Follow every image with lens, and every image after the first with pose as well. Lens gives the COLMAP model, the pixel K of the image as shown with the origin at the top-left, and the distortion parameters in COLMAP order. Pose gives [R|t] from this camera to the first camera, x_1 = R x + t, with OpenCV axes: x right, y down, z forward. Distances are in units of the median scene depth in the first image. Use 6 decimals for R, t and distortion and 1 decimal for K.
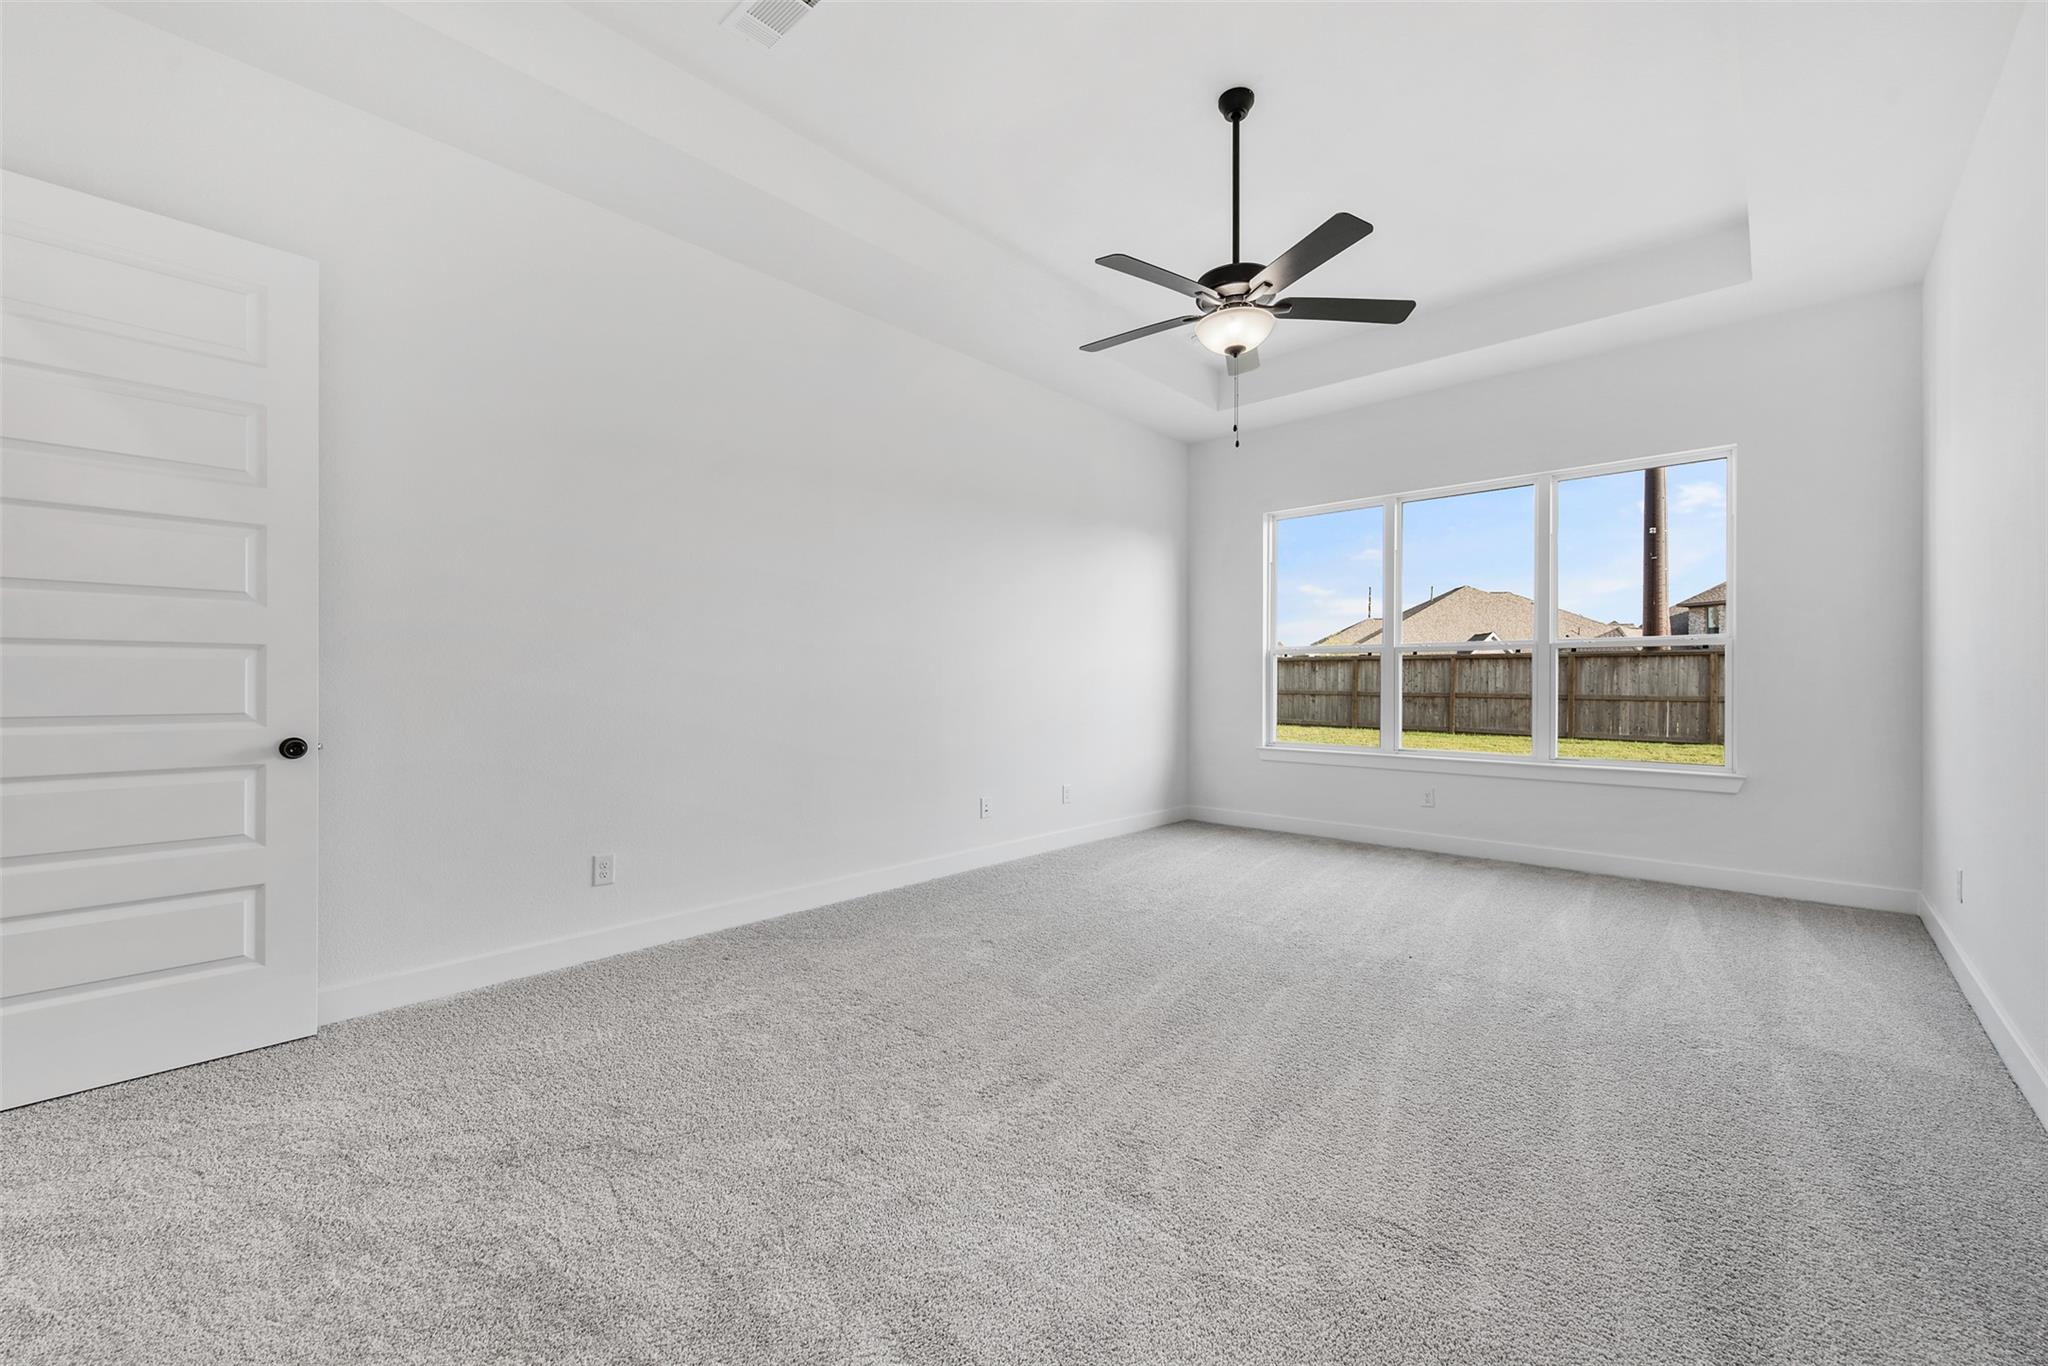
lens RADIAL K [[829.0, 0, 1024.0], [0, 829.0, 683.0], [0, 0, 1]] dist [0.002301, 0.000069]
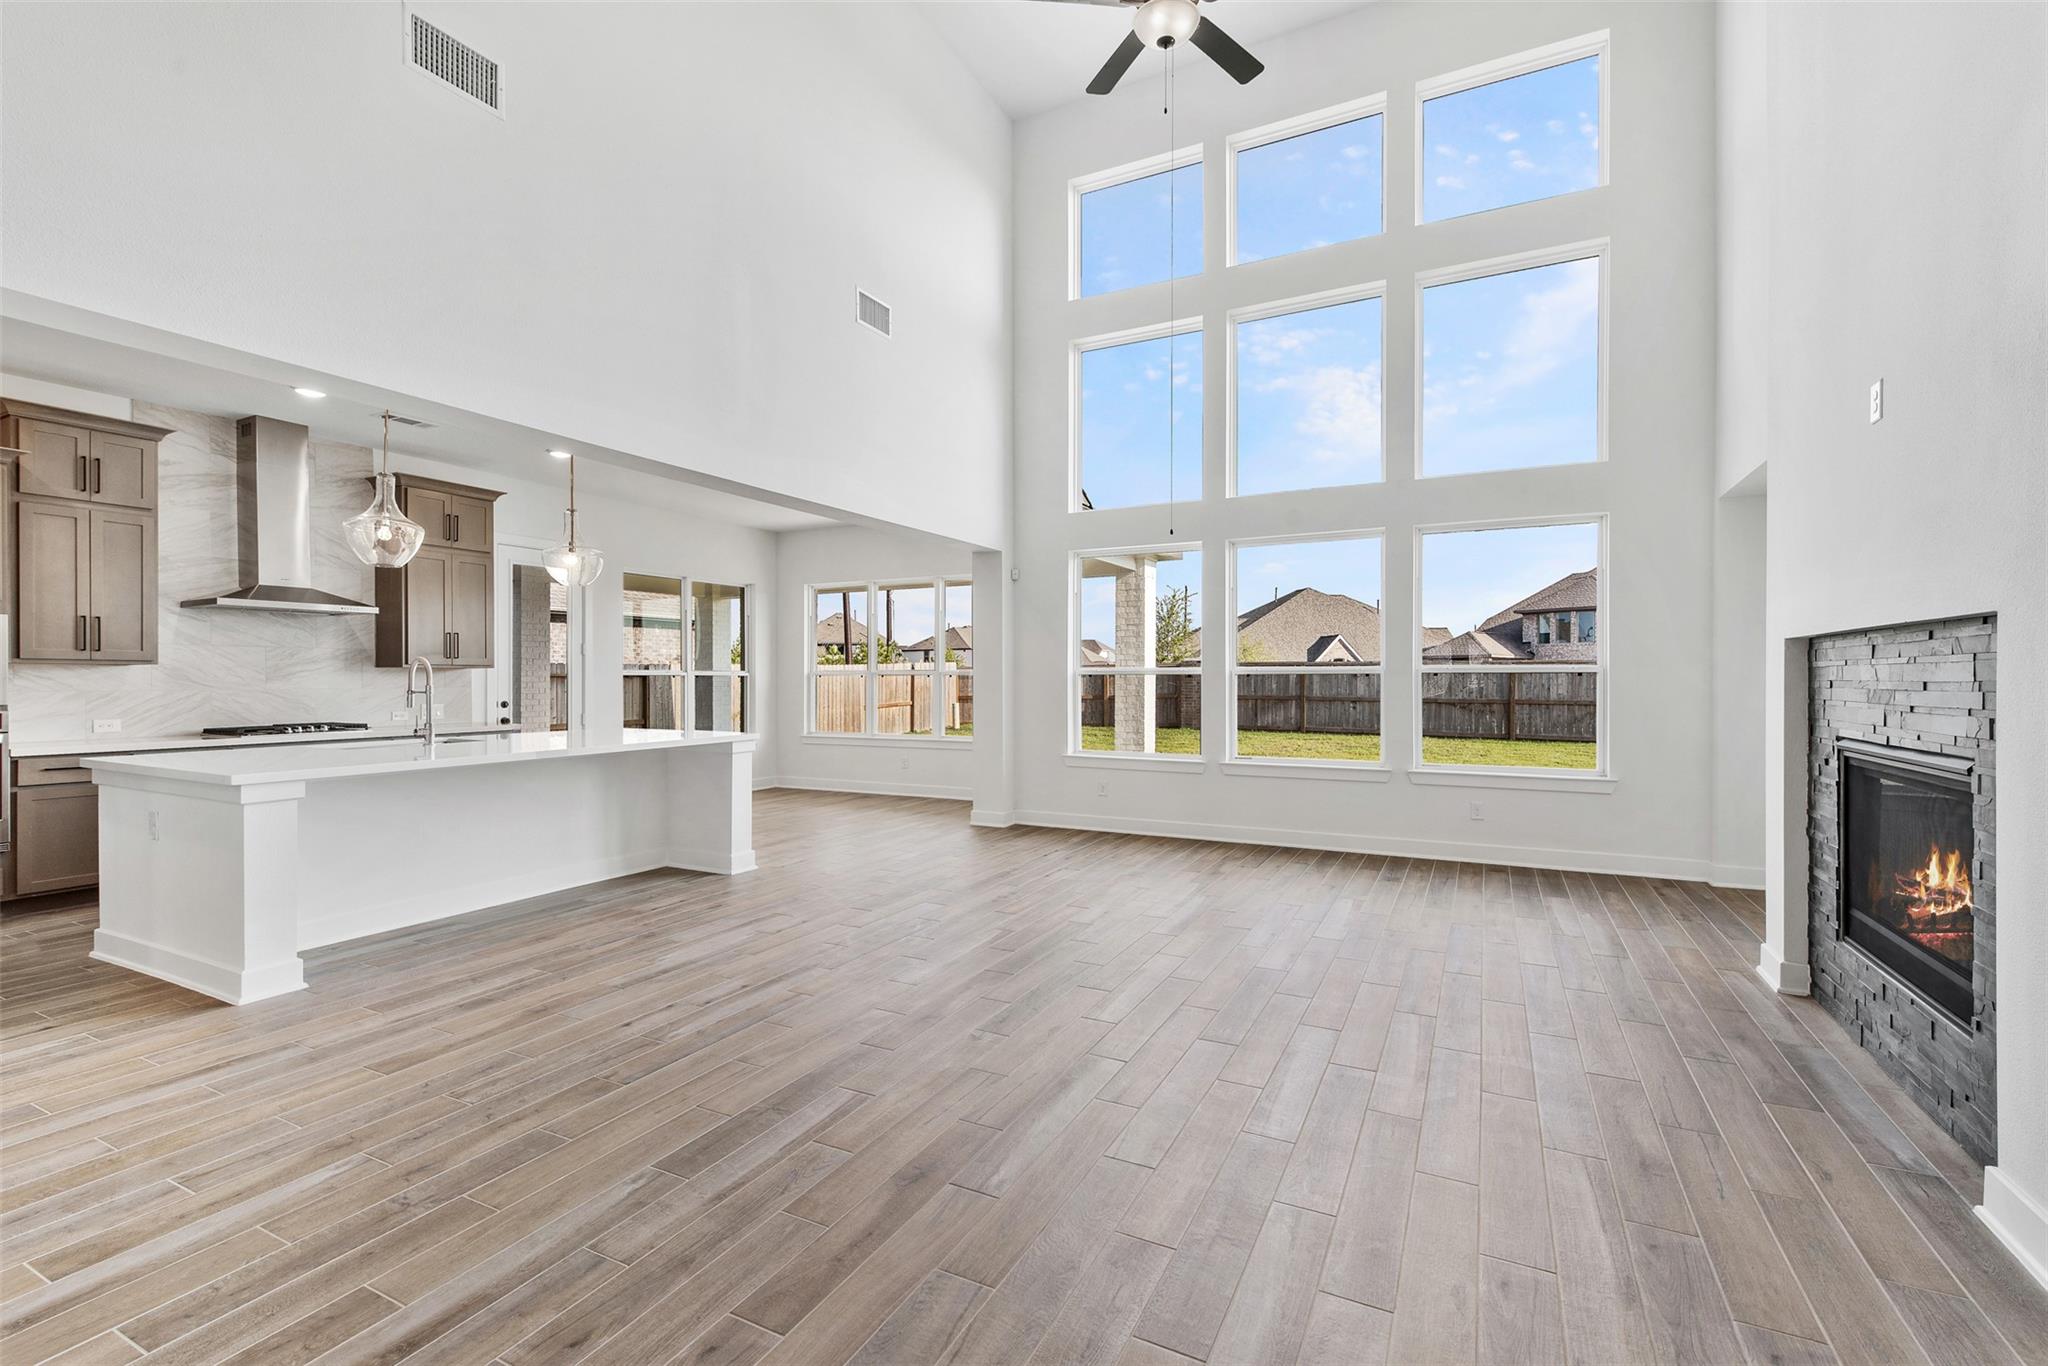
lens RADIAL K [[899.1, 0, 1026.0], [0, 899.1, 681.1], [0, 0, 1]] dist [0.012214, -0.000390]
pose [[0.964883, -0.002208, 0.262669, -0.201687], [0.003140, 0.999990, -0.003127, -0.005255], [-0.262660, 0.003842, 0.964881, 0.072411]]
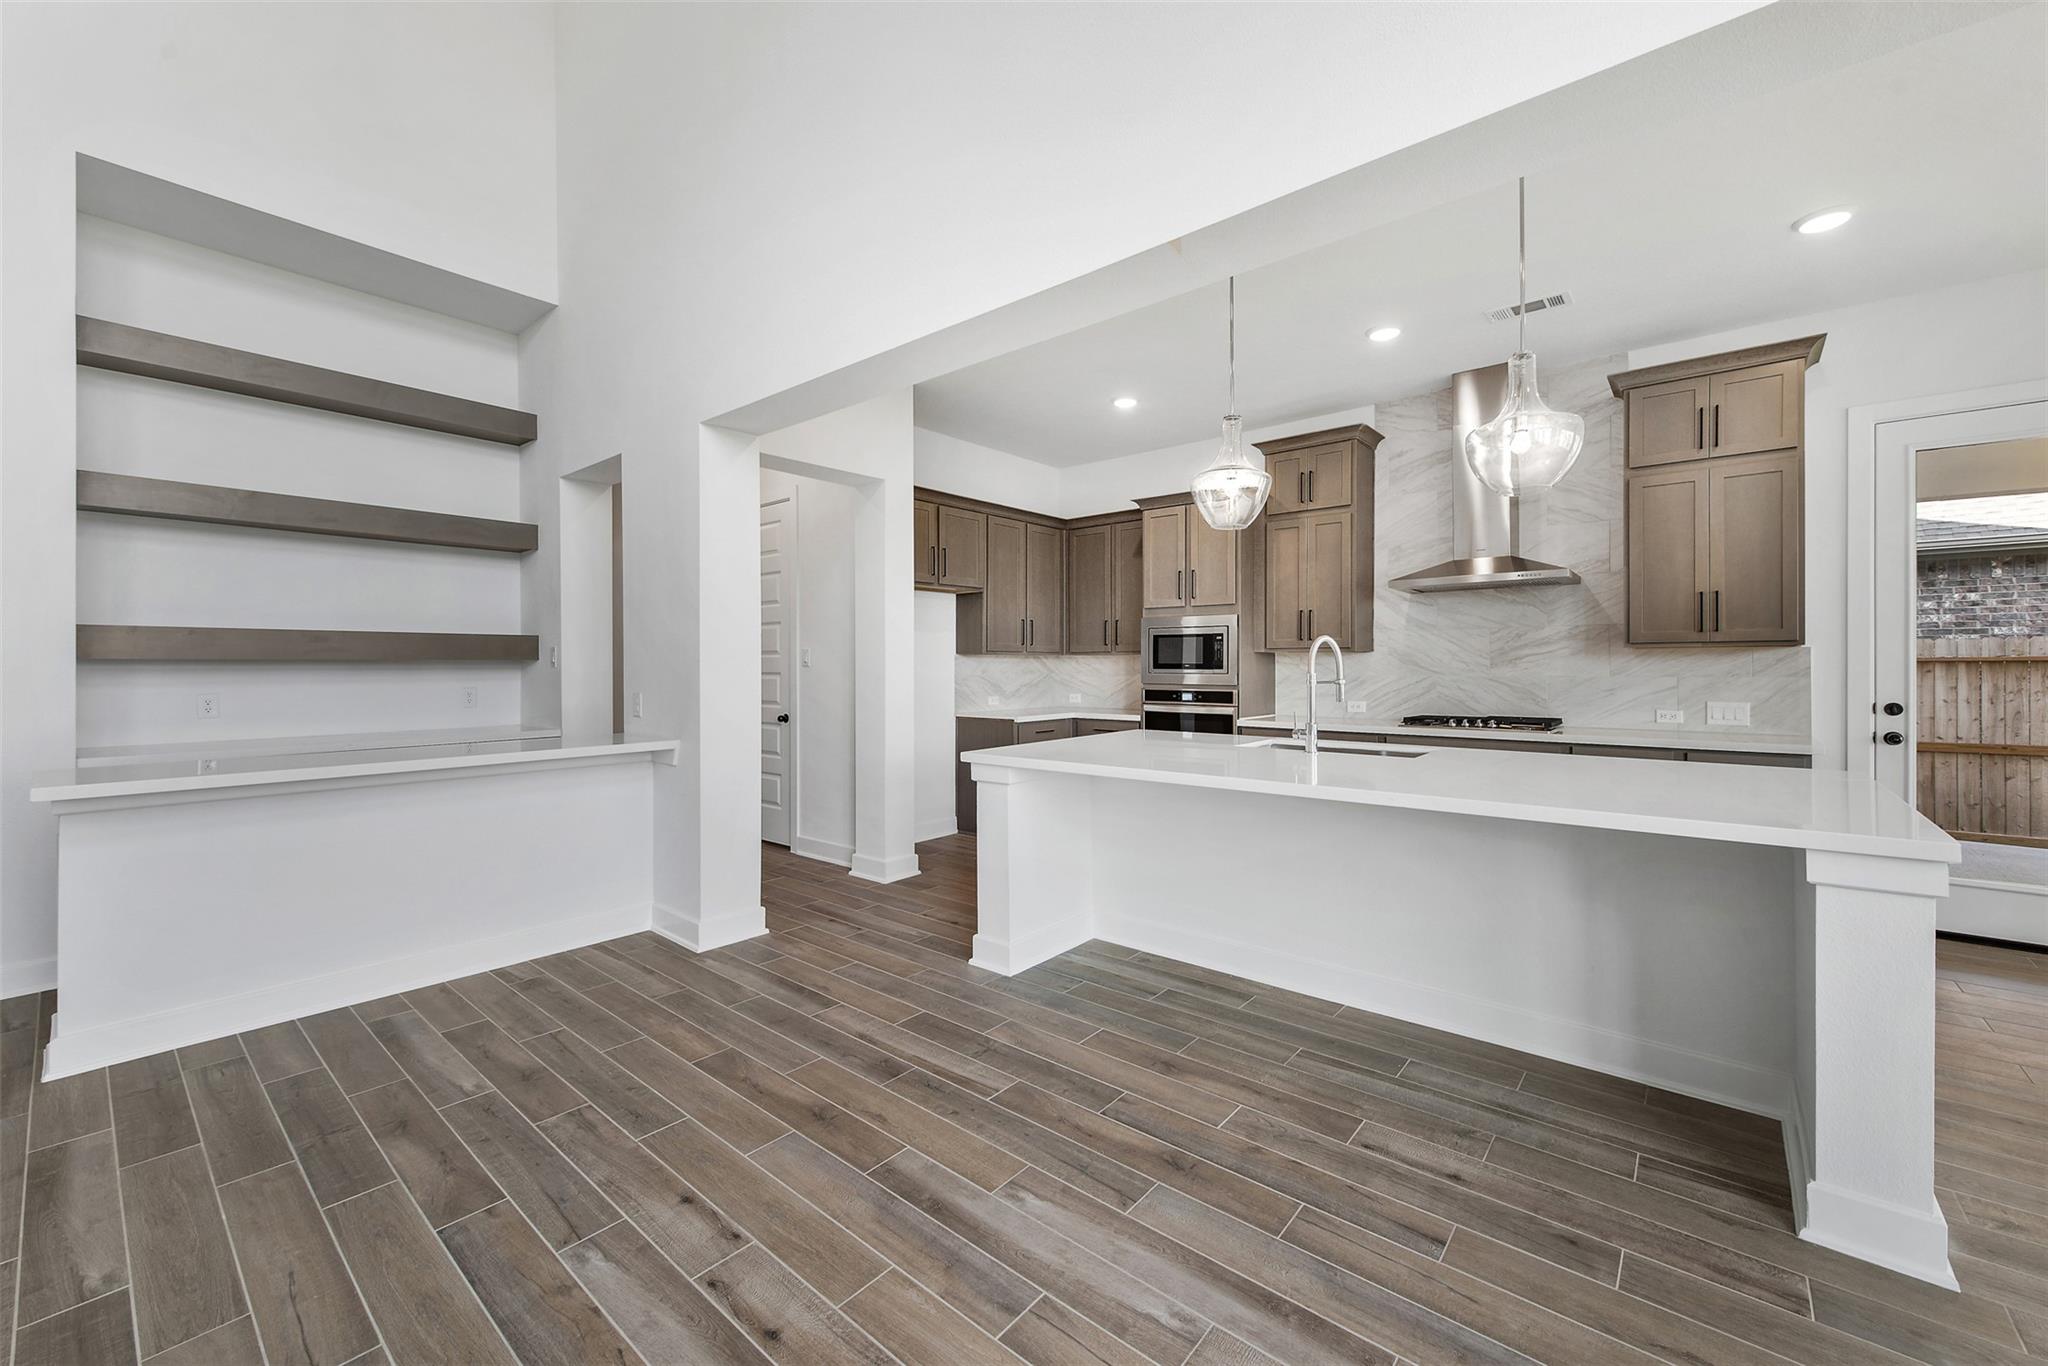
lens RADIAL K [[802.8, 0, 1027.2], [0, 802.8, 672.9], [0, 0, 1]] dist [0.013277, -0.003420]
pose [[0.037642, 0.008032, -0.999259, -0.150037], [-0.003425, 0.999963, 0.007908, -0.006267], [0.999285, 0.003125, 0.037668, 0.232001]]
